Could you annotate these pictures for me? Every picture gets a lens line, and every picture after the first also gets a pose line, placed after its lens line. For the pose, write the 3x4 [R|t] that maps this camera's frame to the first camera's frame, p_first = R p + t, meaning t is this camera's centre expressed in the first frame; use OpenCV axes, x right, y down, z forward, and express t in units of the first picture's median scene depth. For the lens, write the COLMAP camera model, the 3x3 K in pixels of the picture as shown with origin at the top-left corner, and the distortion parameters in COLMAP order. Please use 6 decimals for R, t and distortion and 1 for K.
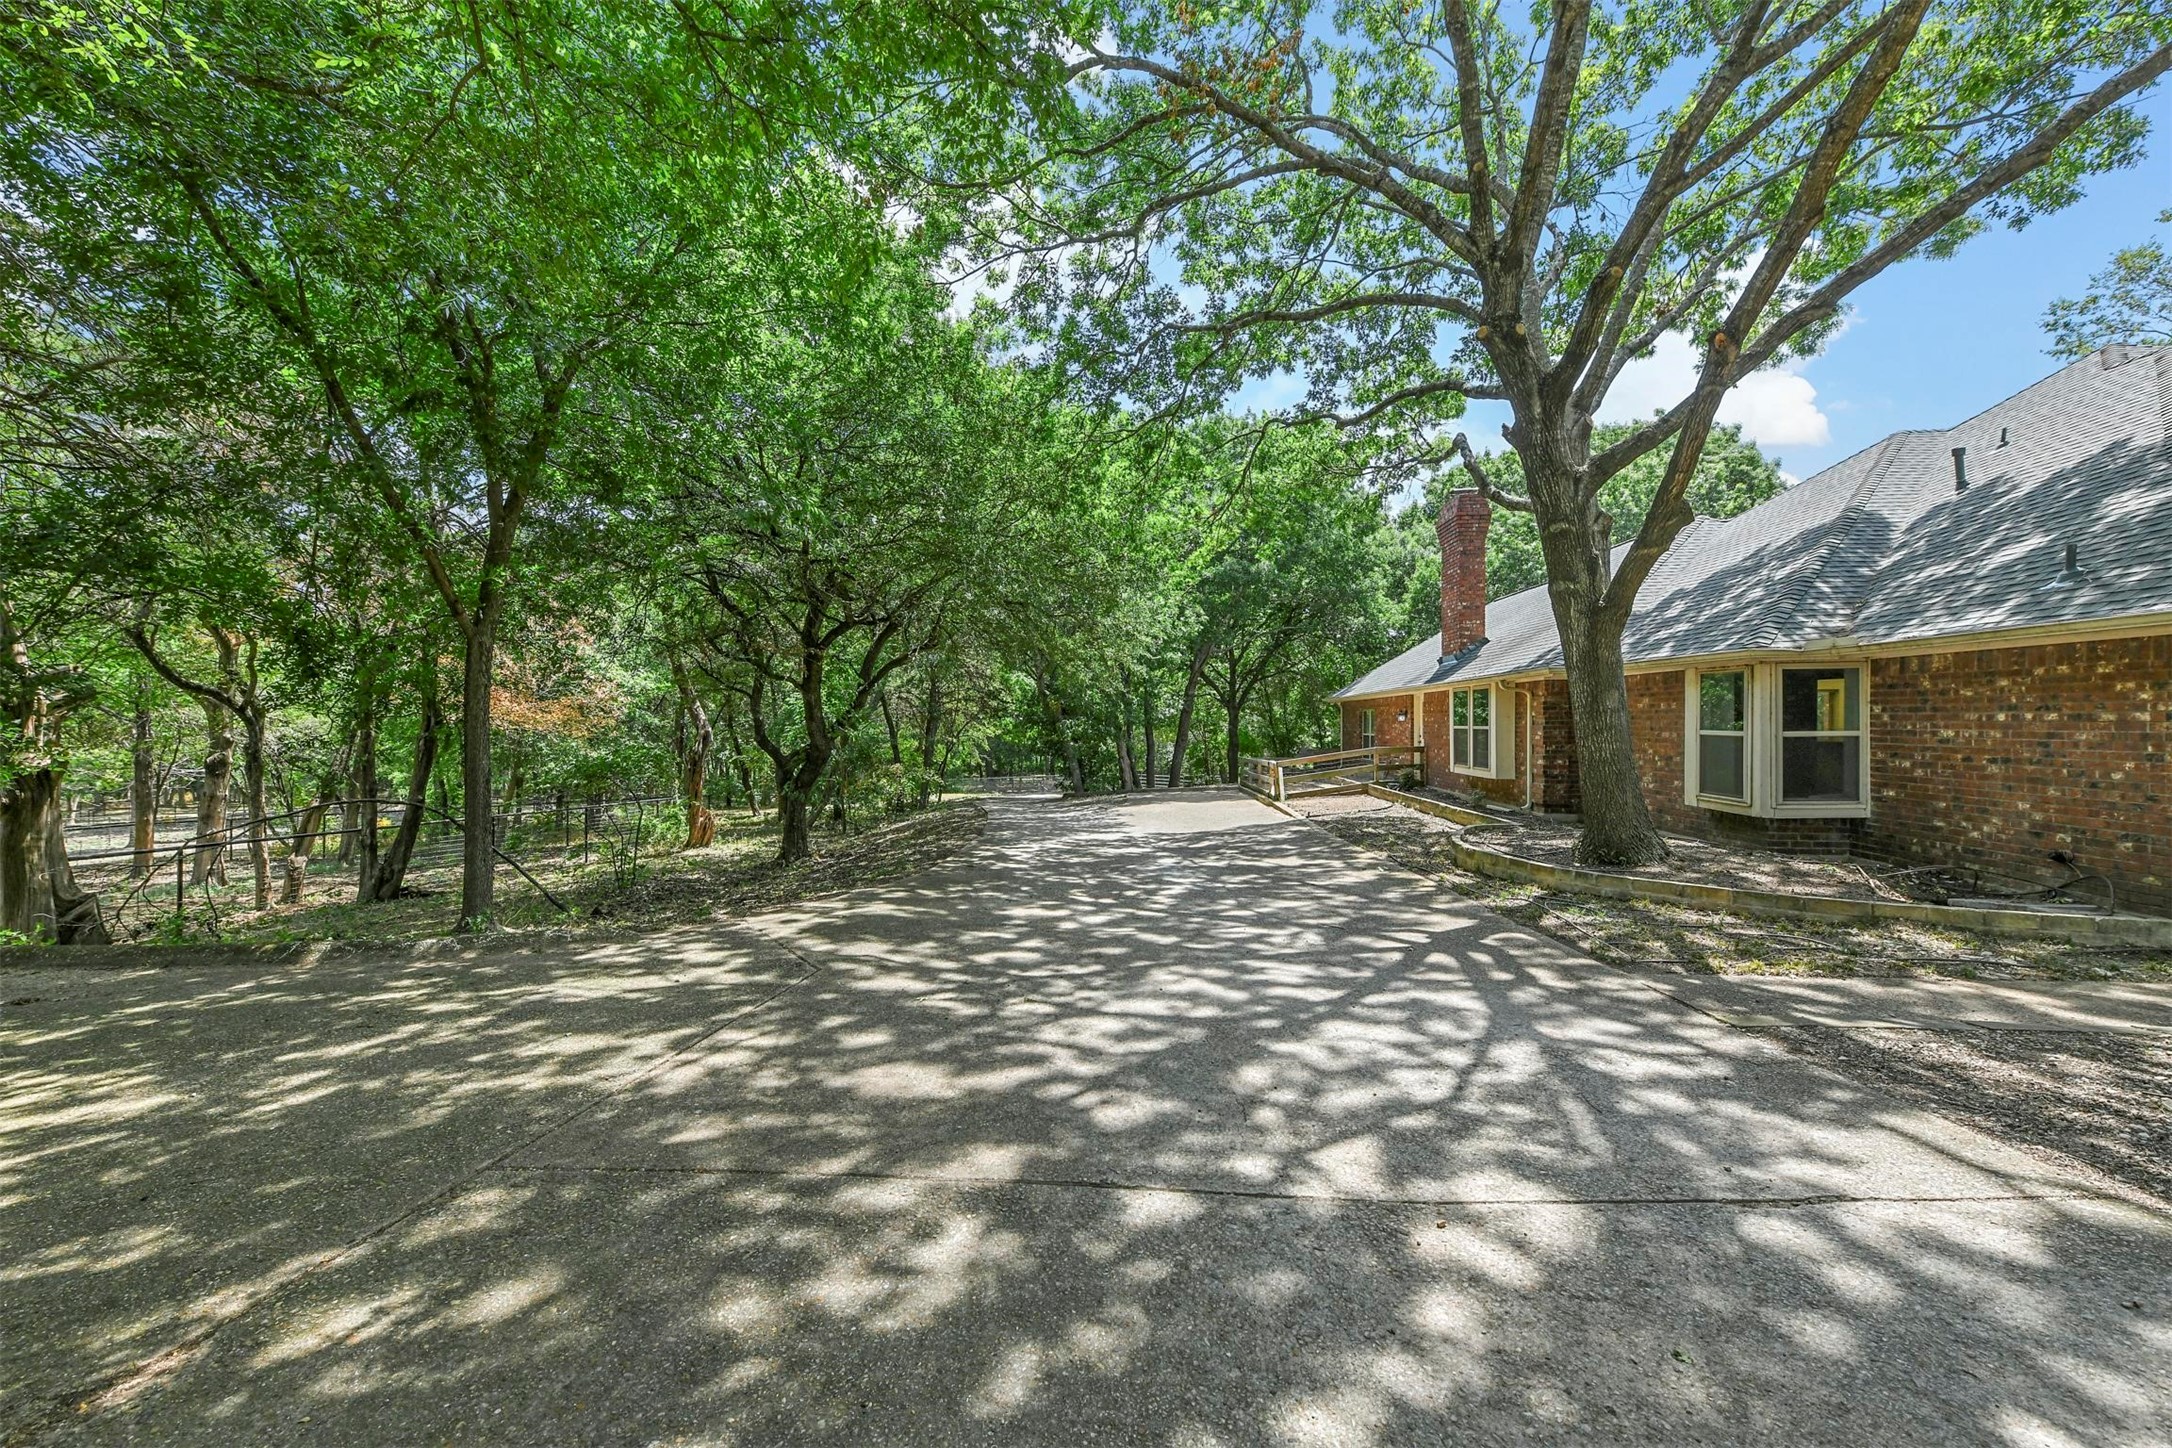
lens RADIAL K [[853.9, 0, 1087.8], [0, 853.9, 725.5], [0, 0, 1]] dist [0.015252, 0.000613]
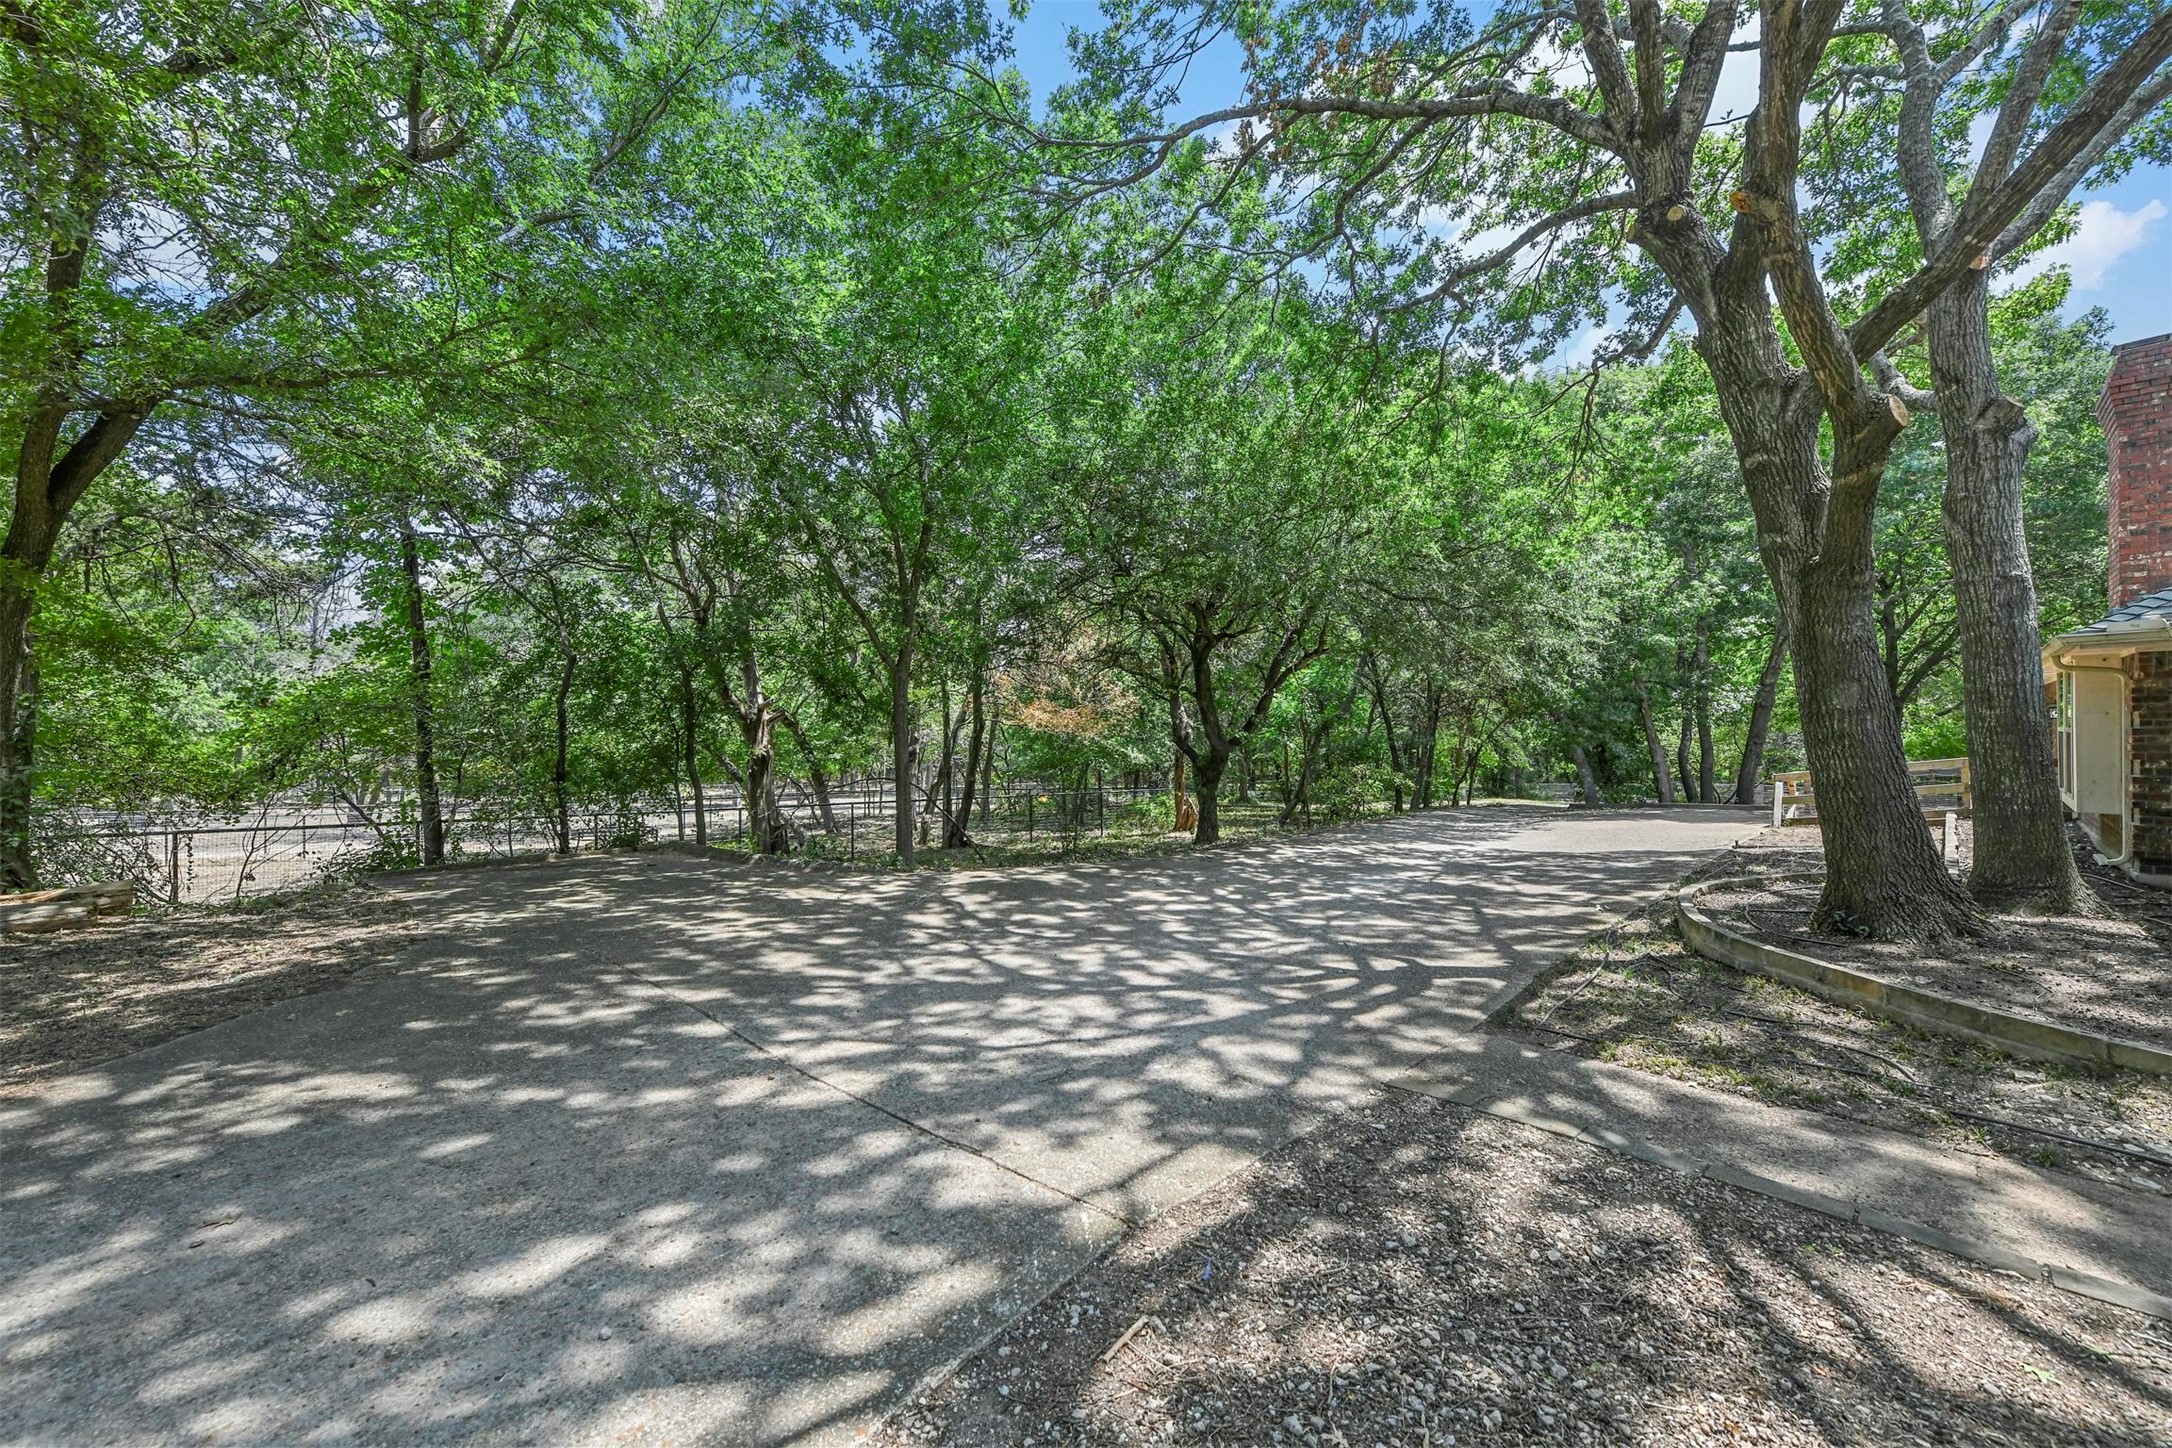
lens RADIAL K [[853.9, 0, 1093.4], [0, 853.9, 726.6], [0, 0, 1]] dist [0.015252, 0.000613]
pose [[0.756254, -0.004843, -0.654261, 1.218040], [0.005360, 0.999985, -0.001207, -0.015439], [0.654257, -0.002594, 0.756268, 0.162867]]
